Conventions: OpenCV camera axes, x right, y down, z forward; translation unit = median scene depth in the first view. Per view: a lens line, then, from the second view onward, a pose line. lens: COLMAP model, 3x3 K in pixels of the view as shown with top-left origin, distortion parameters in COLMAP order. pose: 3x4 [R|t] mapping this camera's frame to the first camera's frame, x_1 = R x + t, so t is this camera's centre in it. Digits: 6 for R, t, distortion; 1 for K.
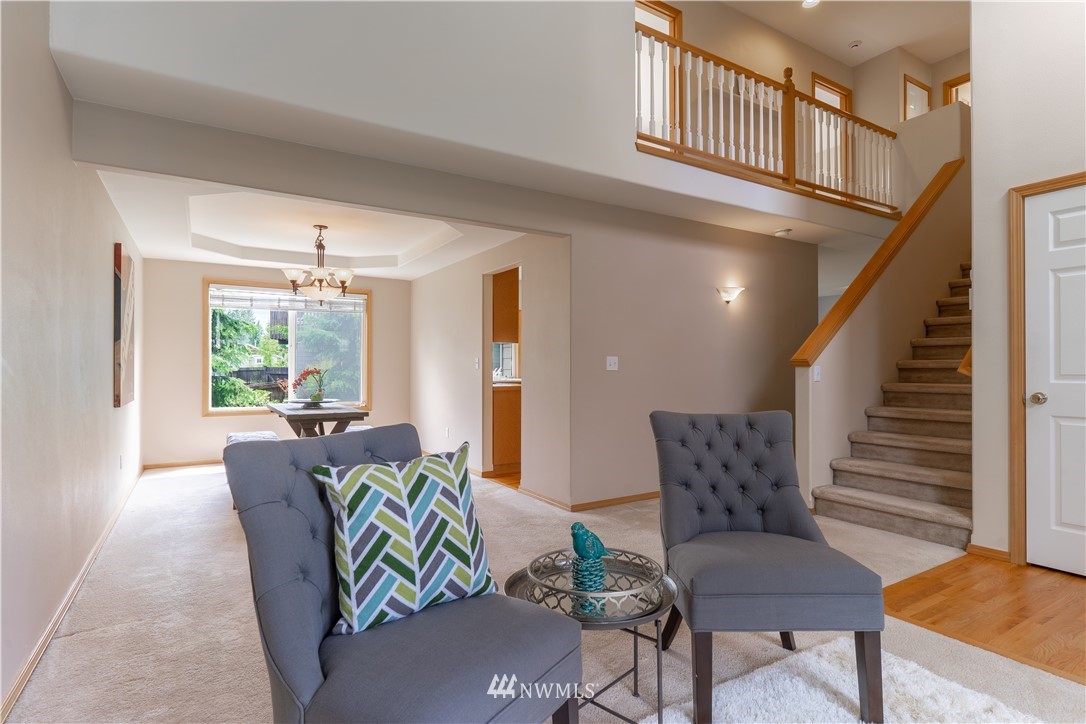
lens RADIAL K [[541.9, 0, 543.8], [0, 541.9, 364.9], [0, 0, 1]] dist [-0.002021, 0.000408]
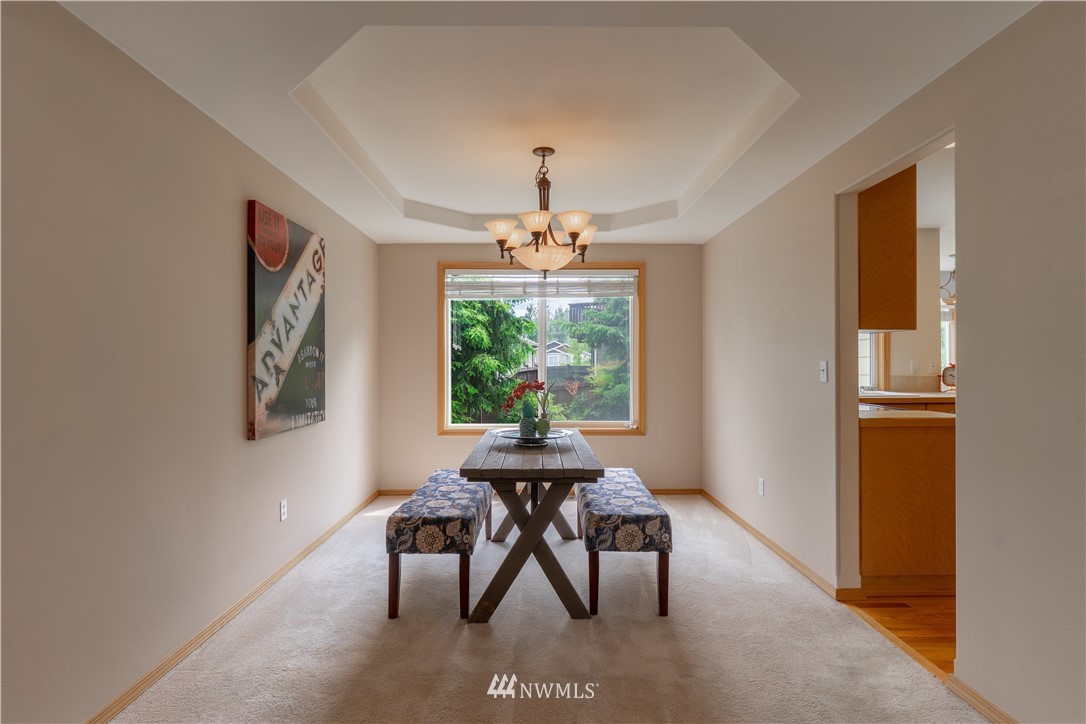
lens RADIAL K [[541.9, 0, 543.8], [0, 541.9, 364.9], [0, 0, 1]] dist [-0.002021, 0.000408]
pose [[0.851133, -0.002239, -0.524946, -0.078447], [0.005695, 0.999971, 0.004969, -0.012665], [0.524920, -0.007219, 0.851121, 0.421579]]
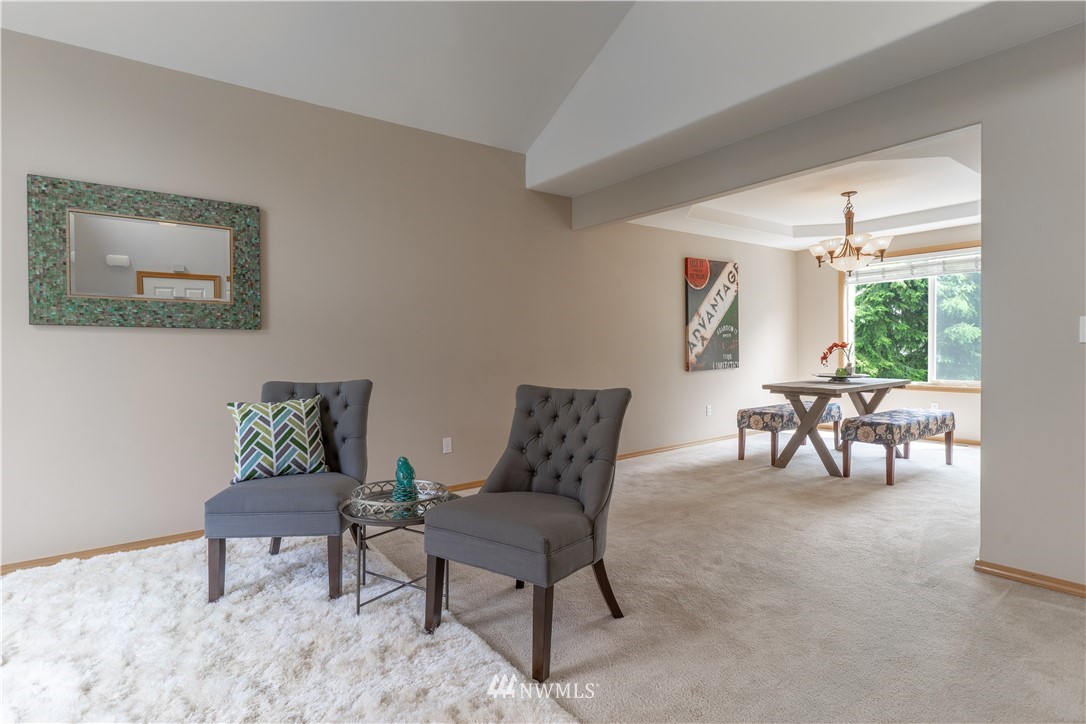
lens RADIAL K [[541.9, 0, 543.8], [0, 541.9, 364.9], [0, 0, 1]] dist [-0.002021, 0.000408]
pose [[0.084715, 0.031882, -0.995895, 0.448332], [0.021360, 0.999200, 0.033805, 0.002819], [0.996176, -0.024136, 0.083967, 0.336920]]
